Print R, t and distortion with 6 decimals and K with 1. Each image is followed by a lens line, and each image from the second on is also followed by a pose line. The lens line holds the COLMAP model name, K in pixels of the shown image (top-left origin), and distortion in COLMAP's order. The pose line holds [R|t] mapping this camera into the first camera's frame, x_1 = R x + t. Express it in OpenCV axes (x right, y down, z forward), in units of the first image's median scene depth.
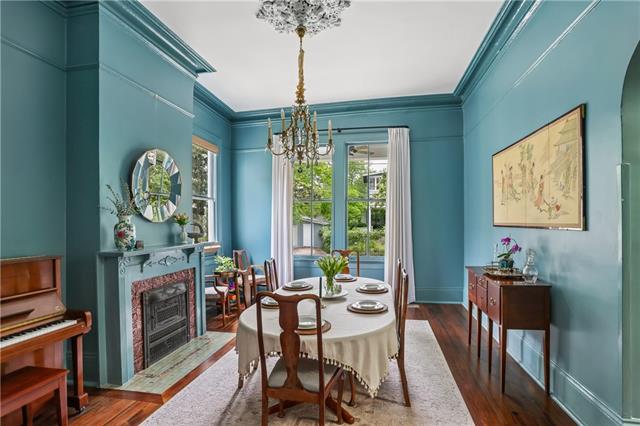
lens RADIAL K [[325.2, 0, 319.8], [0, 325.2, 222.9], [0, 0, 1]] dist [-0.005793, 0.000713]
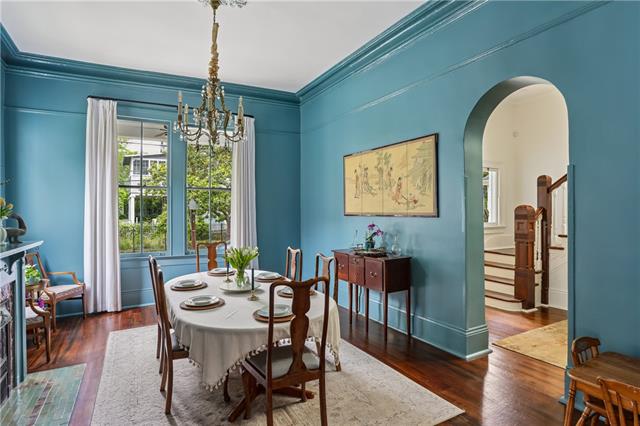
lens RADIAL K [[357.1, 0, 321.5], [0, 357.1, 212.4], [0, 0, 1]] dist [-0.013346, 0.006226]
pose [[0.771619, -0.003075, 0.636078, -0.465303], [0.004941, 0.999987, -0.001160, -0.000031], [-0.636066, 0.004038, 0.771624, 0.045773]]
